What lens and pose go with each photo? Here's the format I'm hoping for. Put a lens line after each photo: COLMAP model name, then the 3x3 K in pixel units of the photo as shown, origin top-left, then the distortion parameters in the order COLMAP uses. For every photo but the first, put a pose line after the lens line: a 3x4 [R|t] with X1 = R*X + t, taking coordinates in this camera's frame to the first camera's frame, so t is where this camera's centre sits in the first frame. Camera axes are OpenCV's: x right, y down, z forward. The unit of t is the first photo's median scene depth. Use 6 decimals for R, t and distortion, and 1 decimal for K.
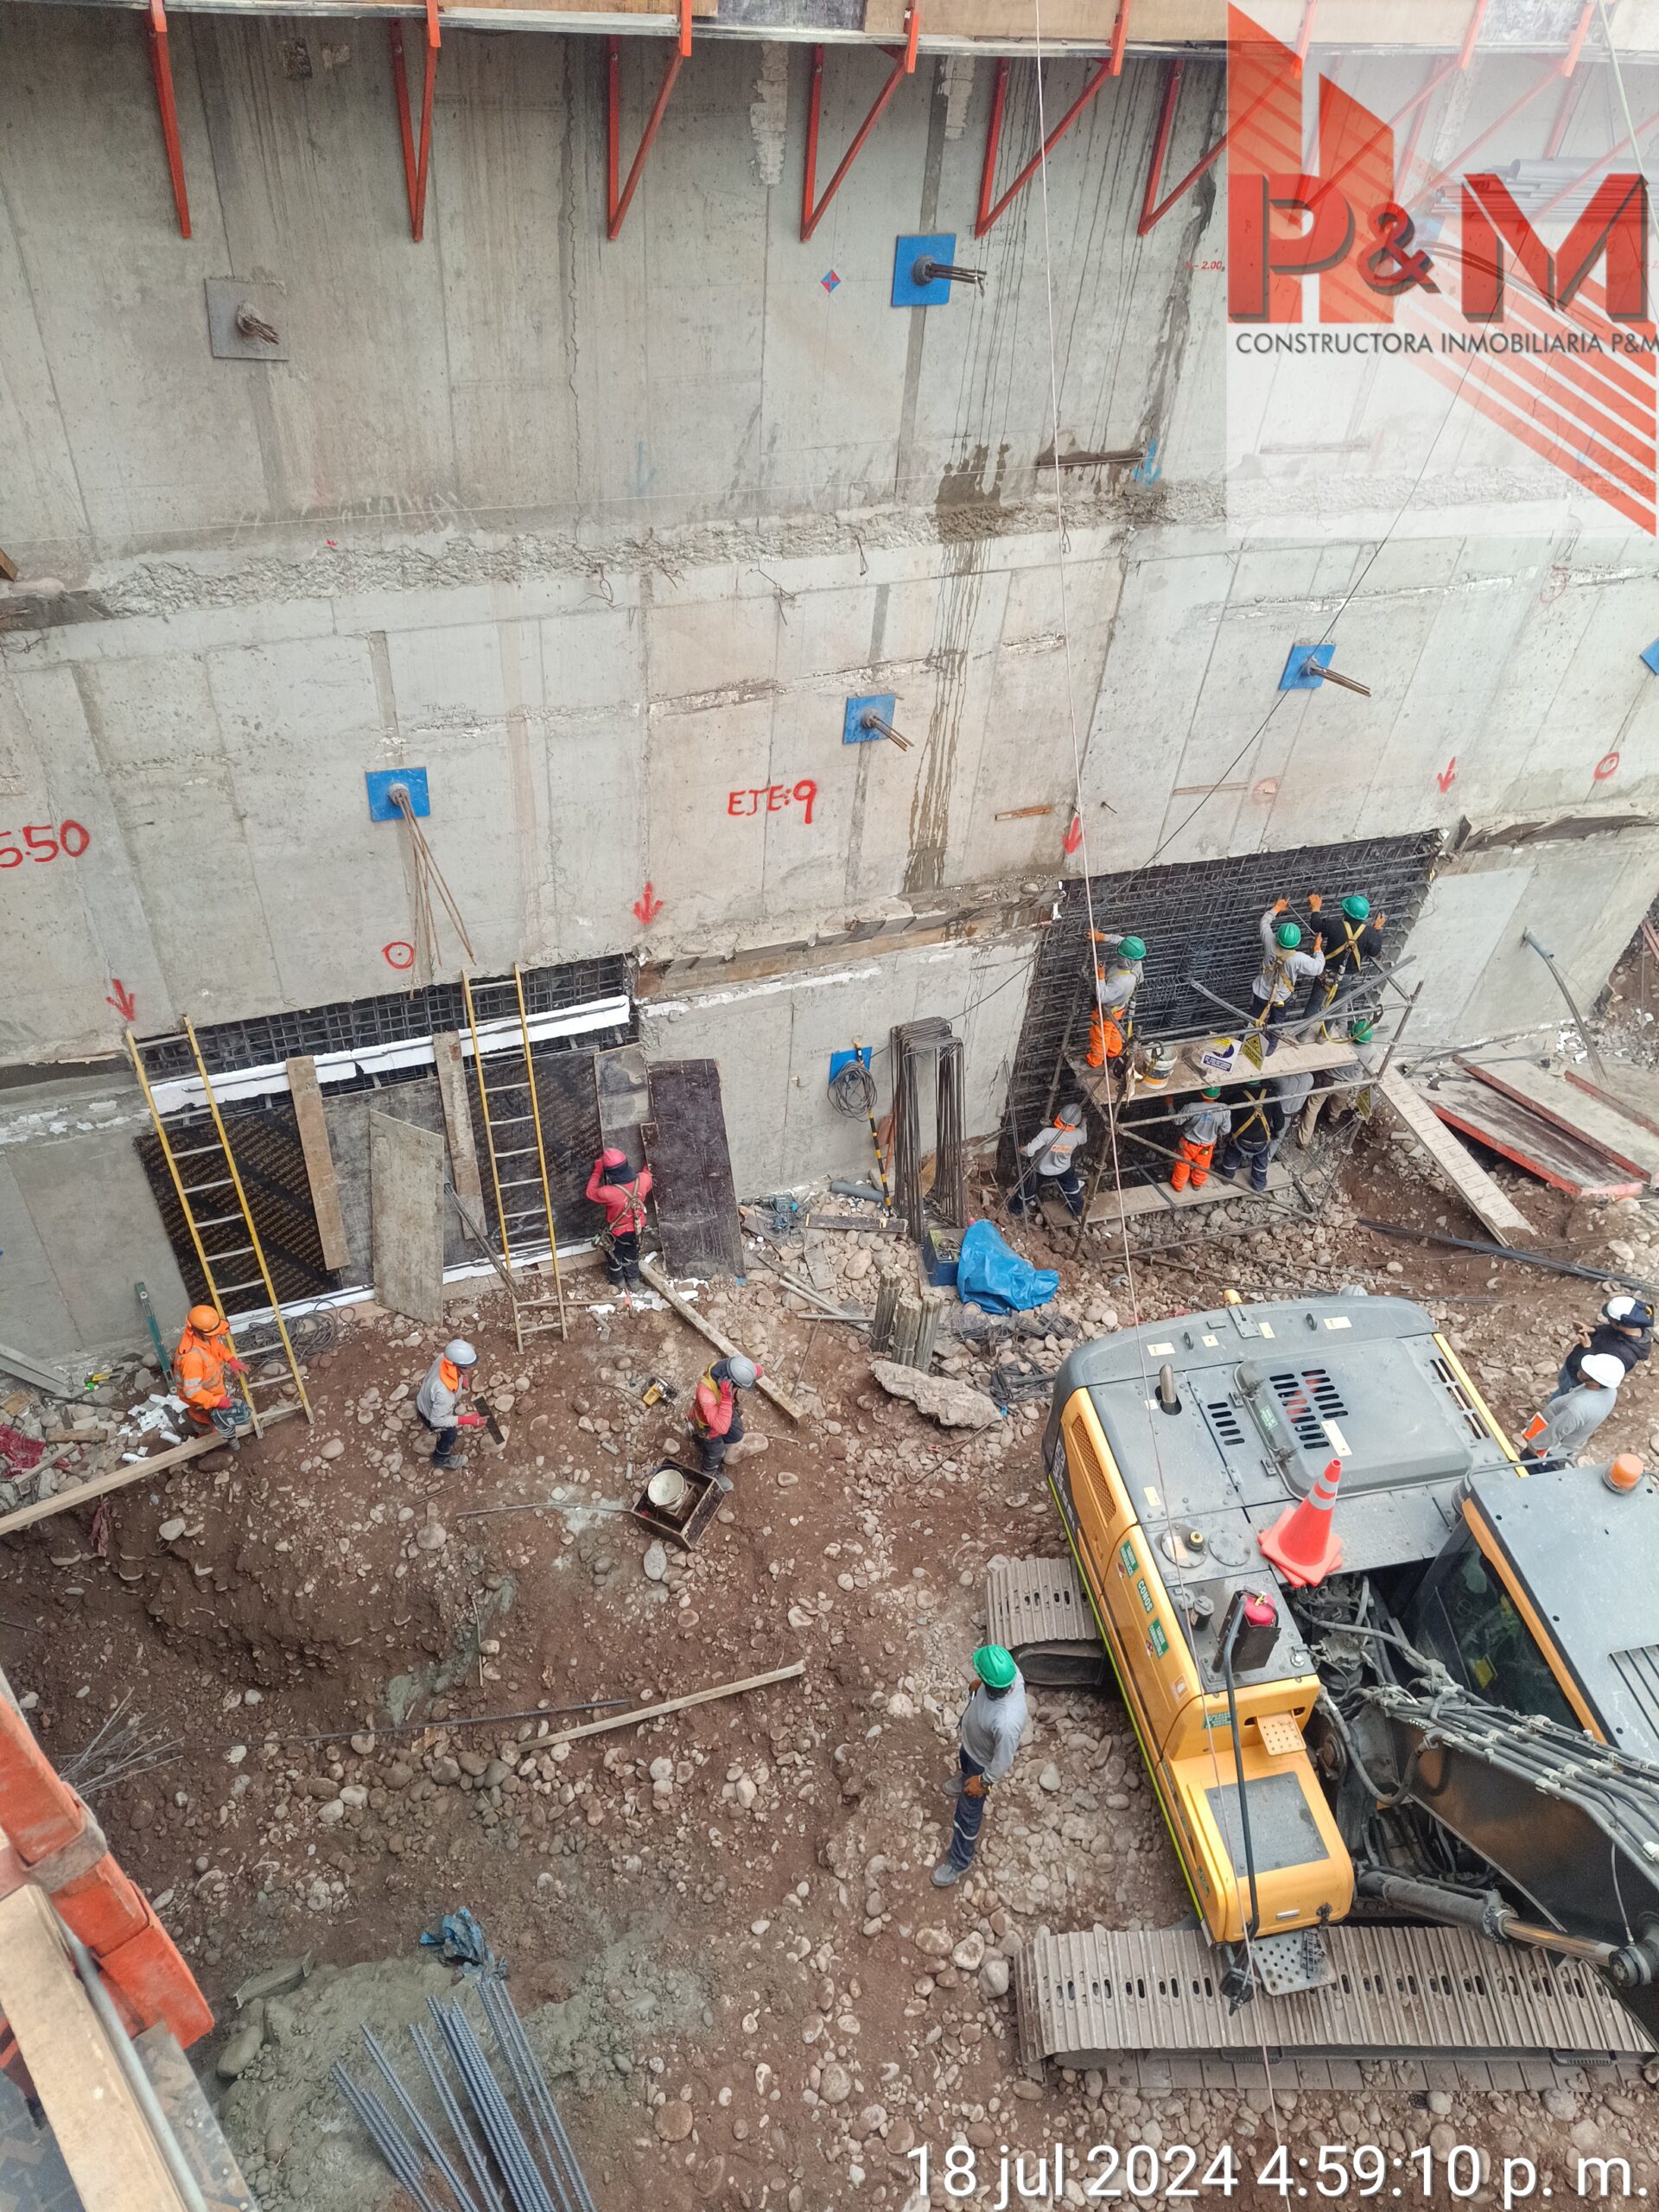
lens RADIAL K [[1479.6, 0, 829.5], [0, 1479.6, 1106.0], [0, 0, 1]] dist [0.044772, -0.077621]
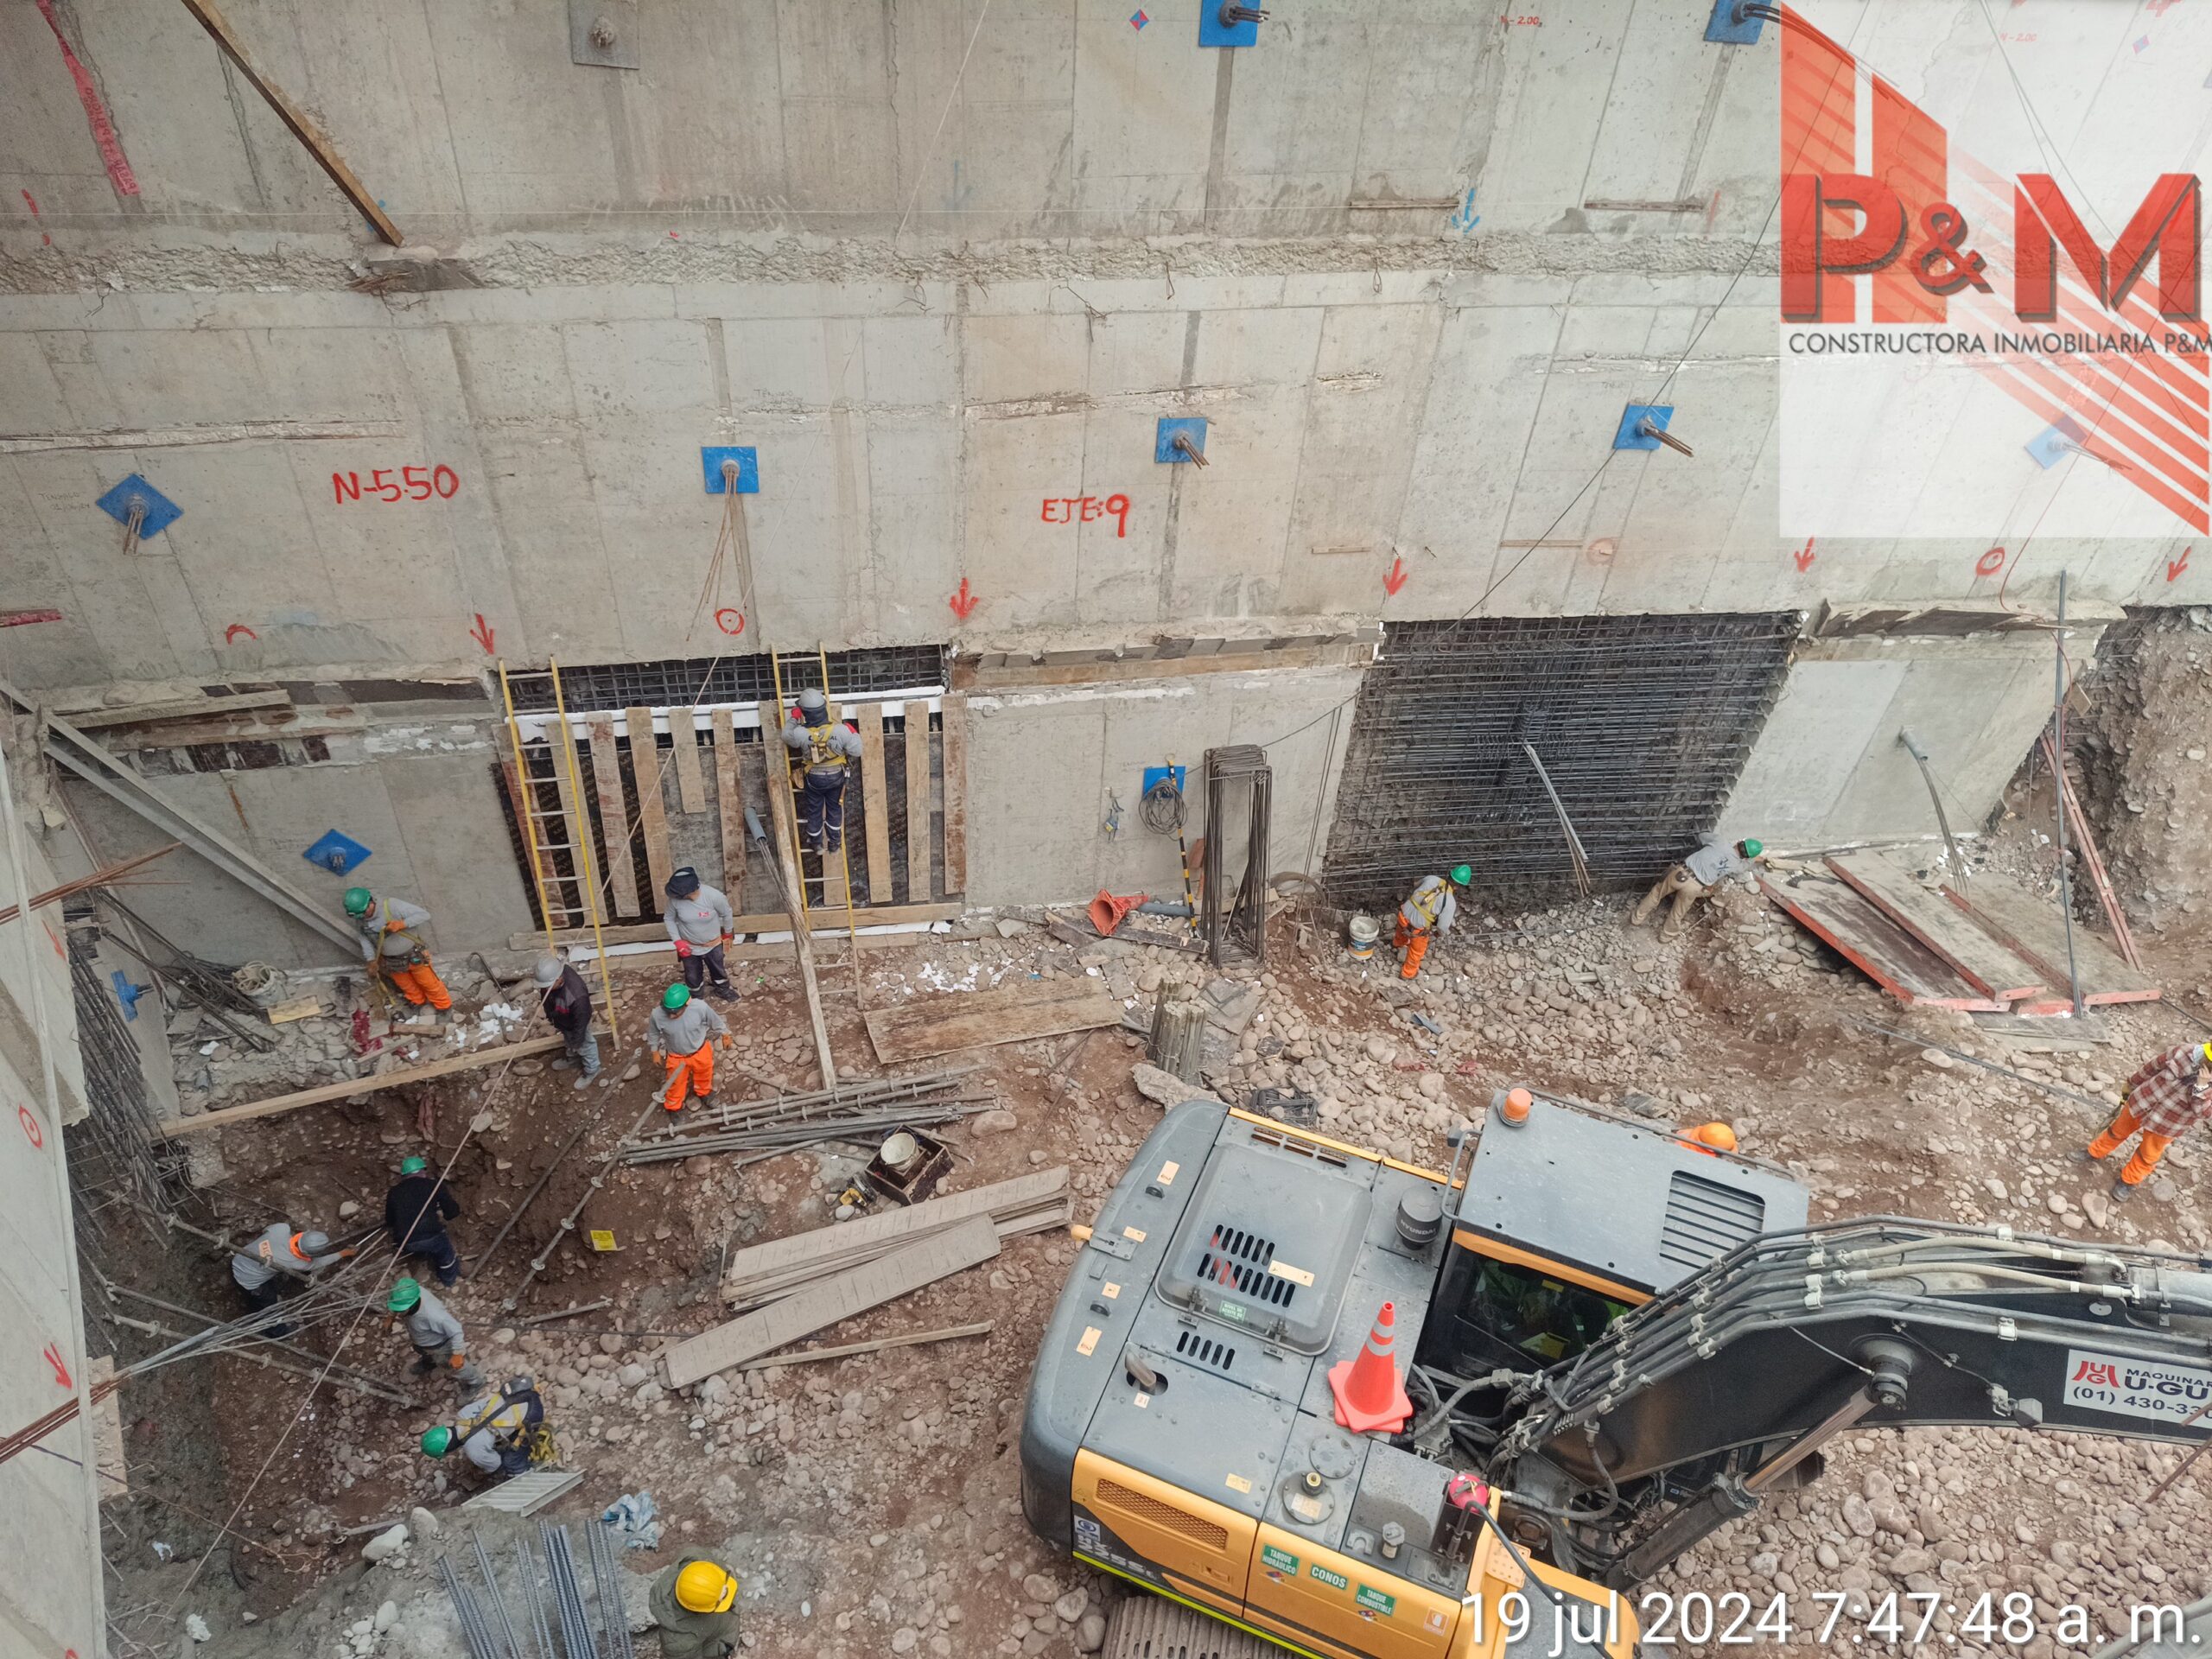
lens RADIAL K [[1479.6, 0, 1097.0], [0, 1479.6, 824.4], [0, 0, 1]] dist [0.044772, -0.077621]
pose [[0.980710, 0.112006, -0.160193, 0.168580], [-0.119122, 0.992245, -0.035503, 0.053746], [0.154974, 0.053901, 0.986447, -0.030997]]
